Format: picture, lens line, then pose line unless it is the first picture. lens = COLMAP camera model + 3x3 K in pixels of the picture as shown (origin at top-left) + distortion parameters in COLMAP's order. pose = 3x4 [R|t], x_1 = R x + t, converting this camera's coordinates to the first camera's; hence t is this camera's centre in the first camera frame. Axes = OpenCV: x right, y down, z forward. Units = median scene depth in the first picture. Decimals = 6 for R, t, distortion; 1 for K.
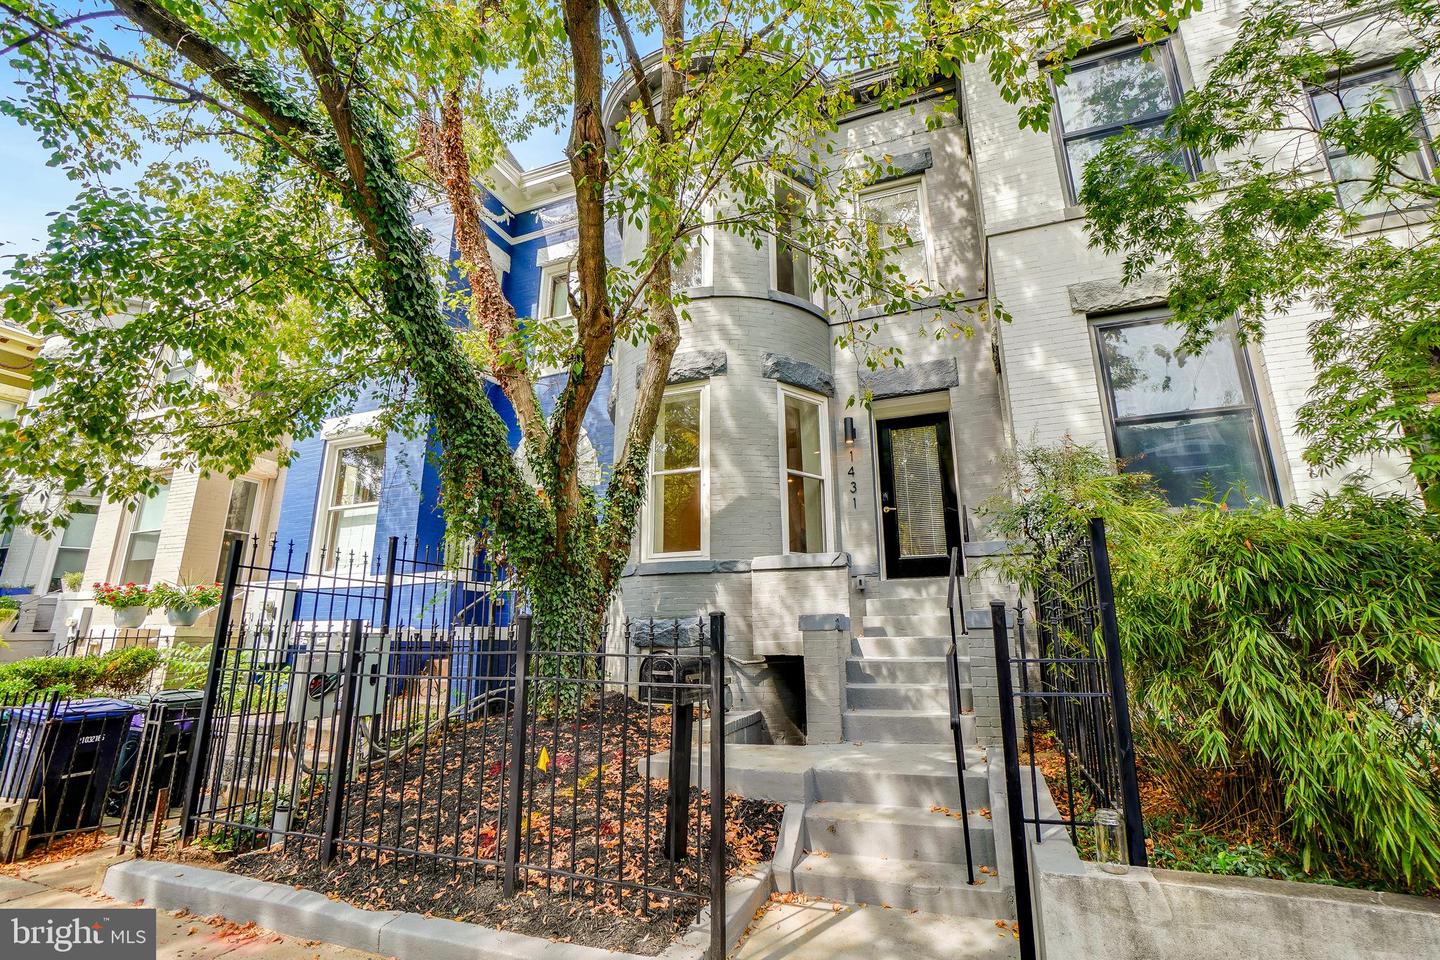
lens RADIAL K [[632.0, 0, 731.5], [0, 632.0, 483.7], [0, 0, 1]] dist [0.010626, 0.000452]
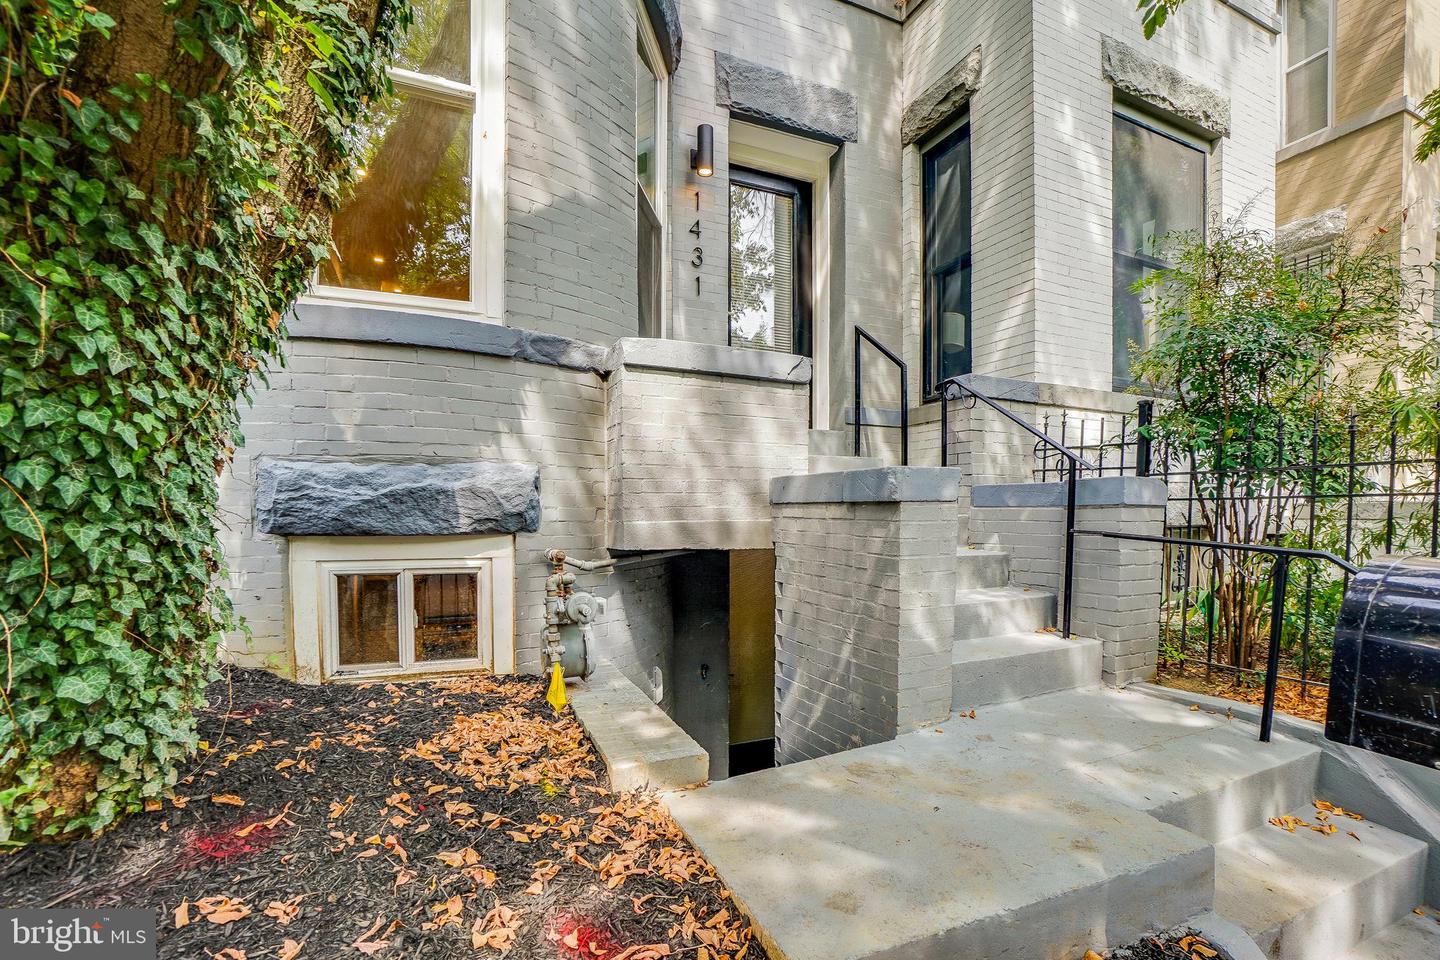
lens RADIAL K [[638.5, 0, 721.7], [0, 638.5, 523.5], [0, 0, 1]] dist [-0.030312, 0.000135]
pose [[0.698996, -0.009489, 0.715062, -0.245775], [-0.177248, 0.966413, 0.186091, 0.150847], [-0.692811, -0.256820, 0.673837, 0.629160]]
